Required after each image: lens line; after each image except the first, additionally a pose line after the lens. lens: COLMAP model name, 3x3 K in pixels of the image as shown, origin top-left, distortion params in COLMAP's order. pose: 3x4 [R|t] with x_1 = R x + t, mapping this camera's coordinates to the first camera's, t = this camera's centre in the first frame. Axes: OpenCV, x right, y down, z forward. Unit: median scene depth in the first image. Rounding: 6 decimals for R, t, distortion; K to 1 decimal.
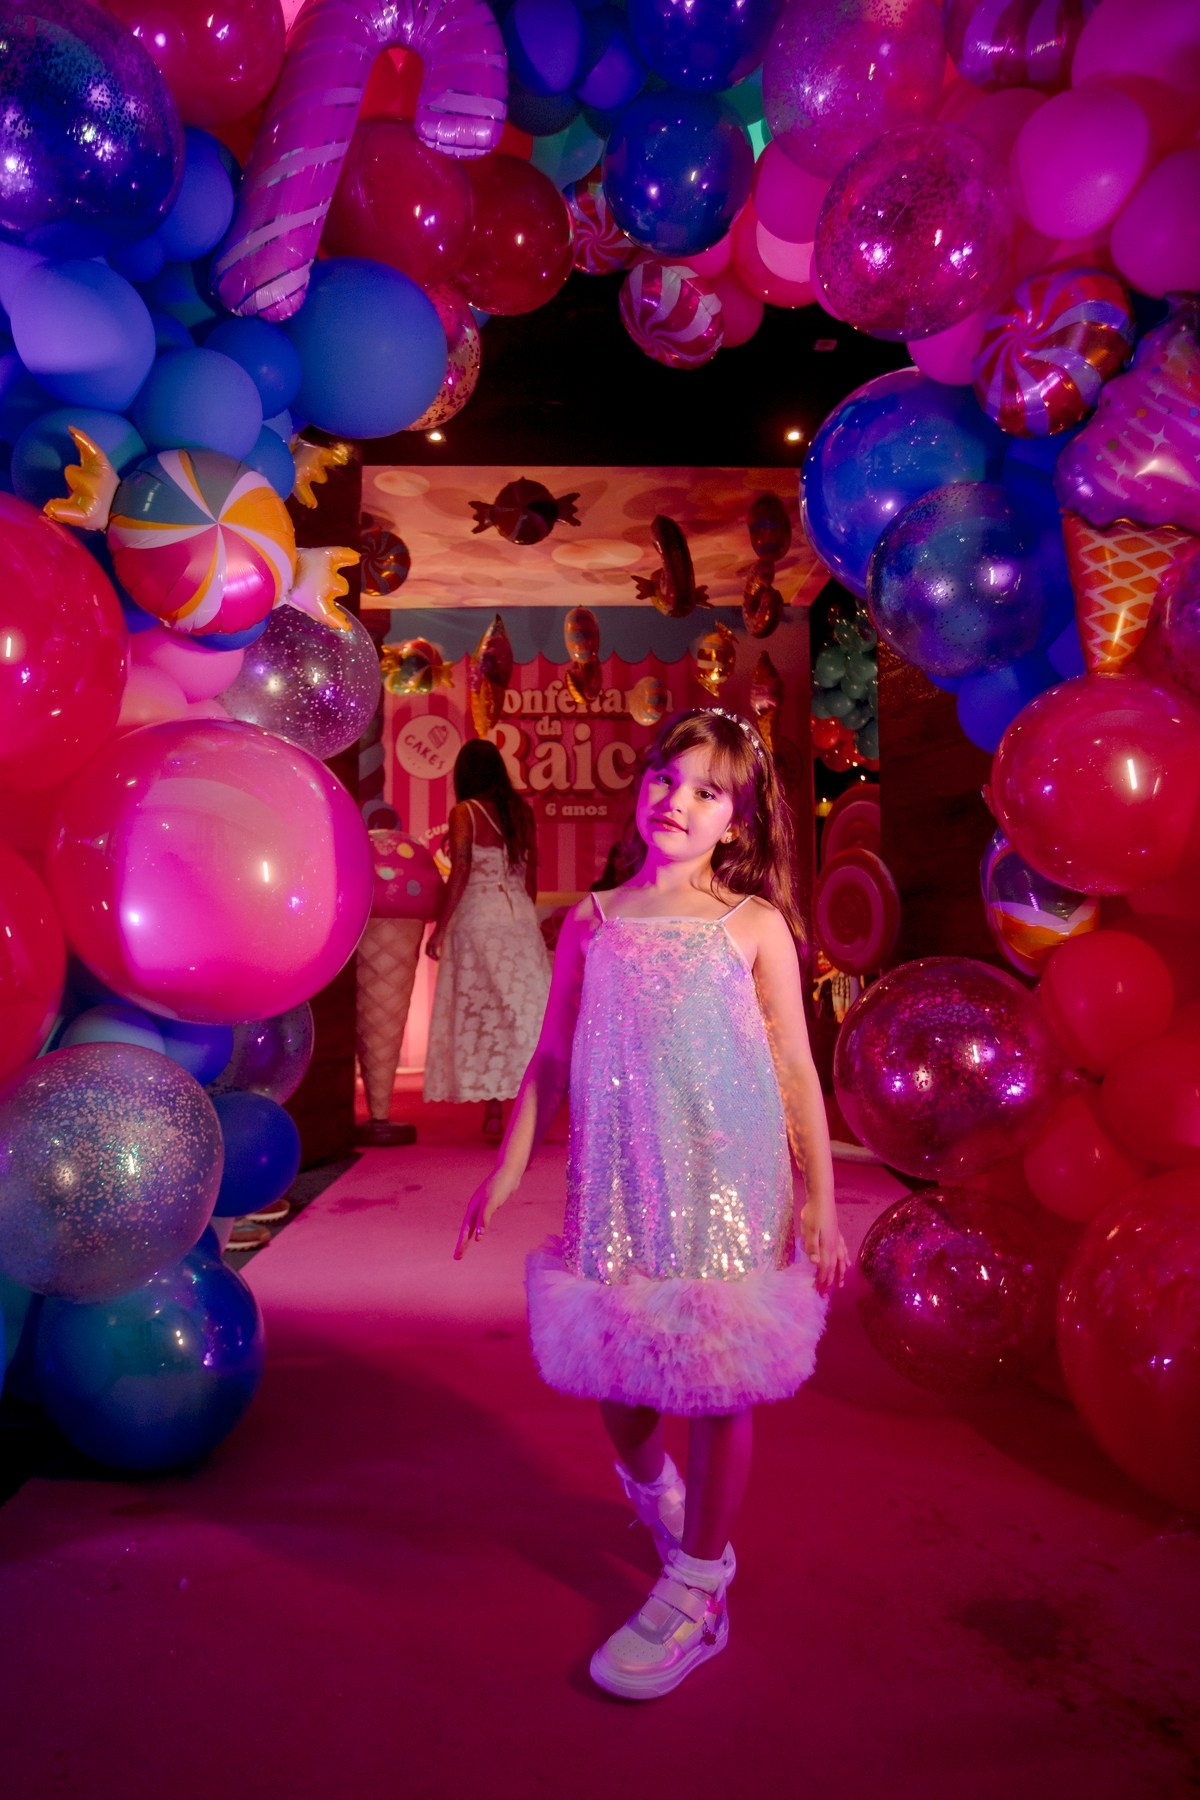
lens RADIAL K [[1284.4, 0, 600.0], [0, 1284.4, 900.0], [0, 0, 1]] dist [-0.021624, 0.004605]
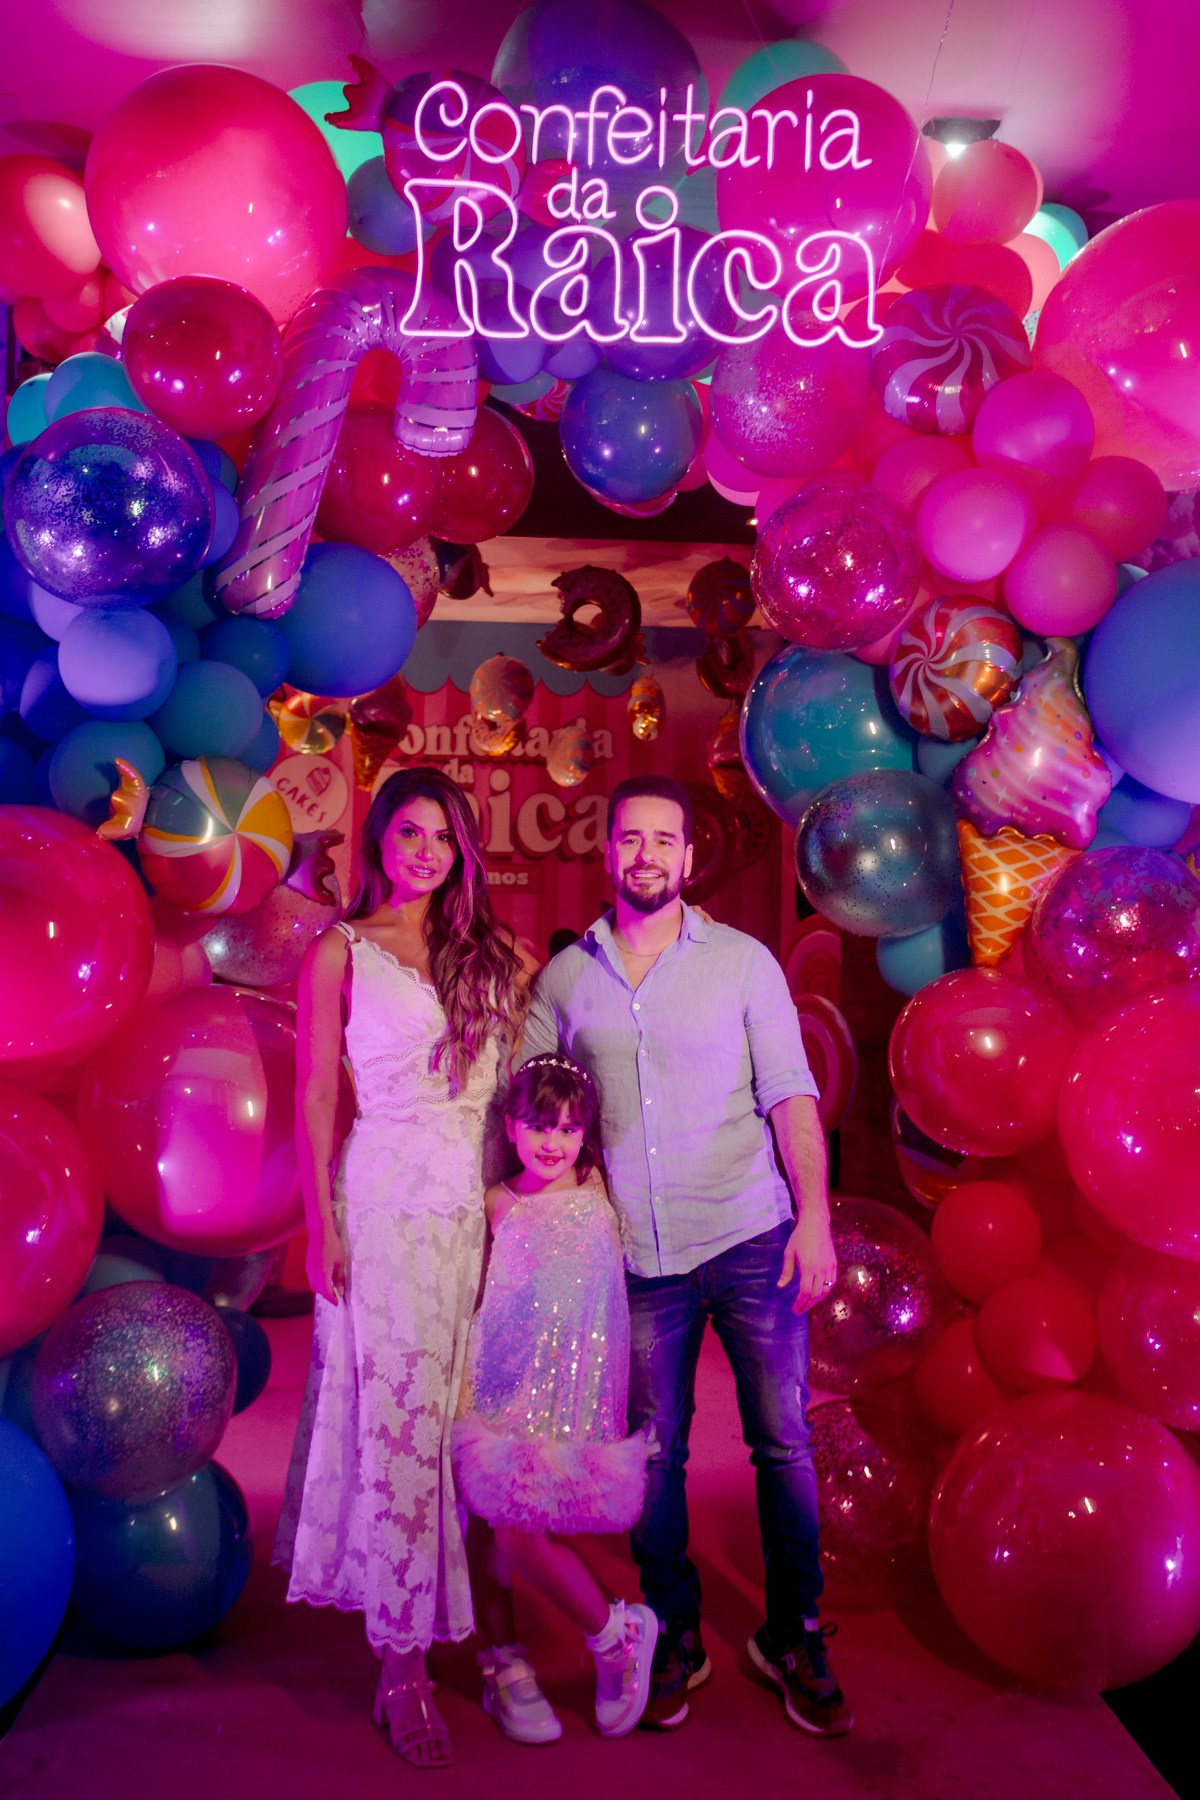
lens RADIAL K [[1730.1, 0, 592.7], [0, 1730.1, 940.5], [0, 0, 1]] dist [0.058468, 0.009673]
pose [[0.998572, 0.021253, 0.049014, -0.039206], [-0.021064, 0.999769, -0.004368, -0.162051], [-0.049095, 0.003330, 0.998789, -0.504446]]
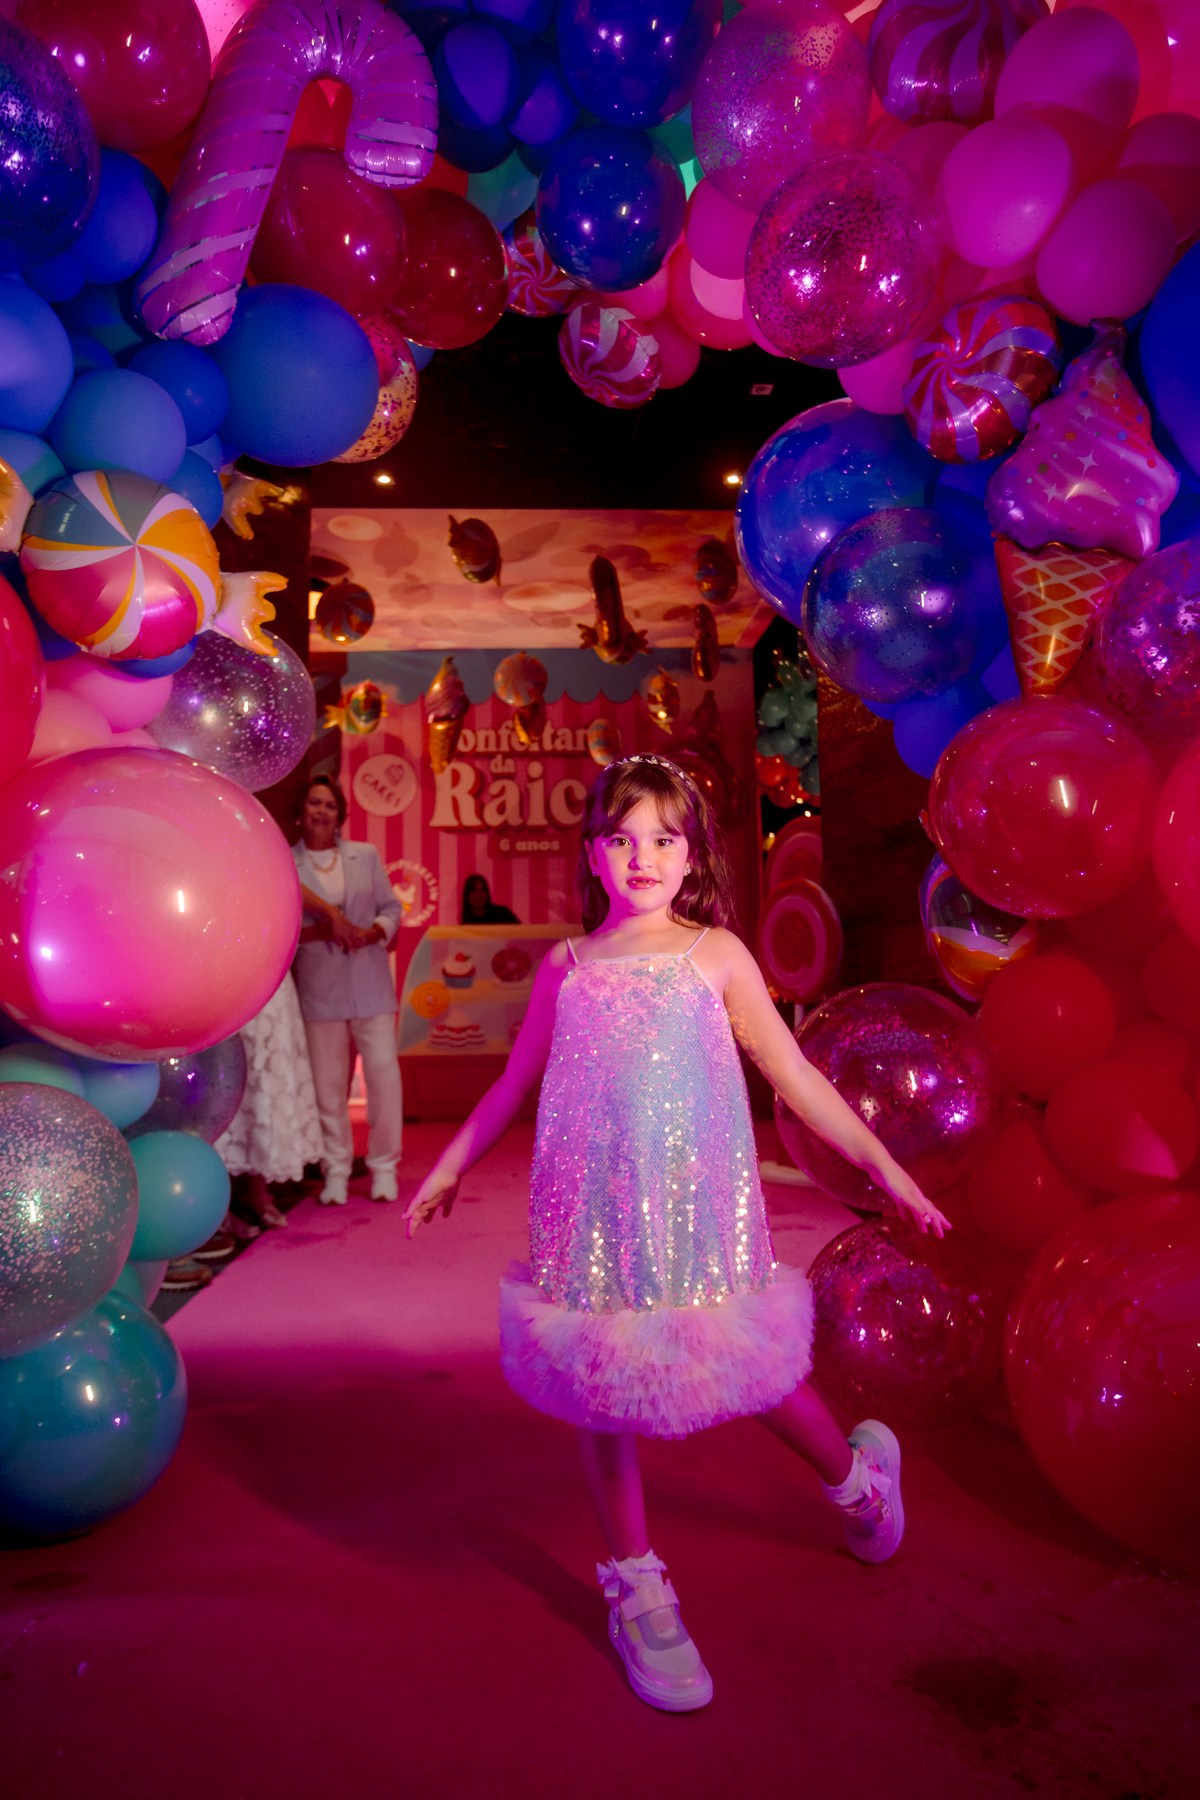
lens RADIAL K [[1239.1, 0, 600.0], [0, 1239.1, 900.0], [0, 0, 1]] dist [-0.026134, 0.002214]
pose [[0.999340, -0.009609, 0.035019, 0.015510], [0.010537, 0.999596, -0.026398, 0.003082], [-0.034751, 0.026750, 0.999038, 0.049983]]
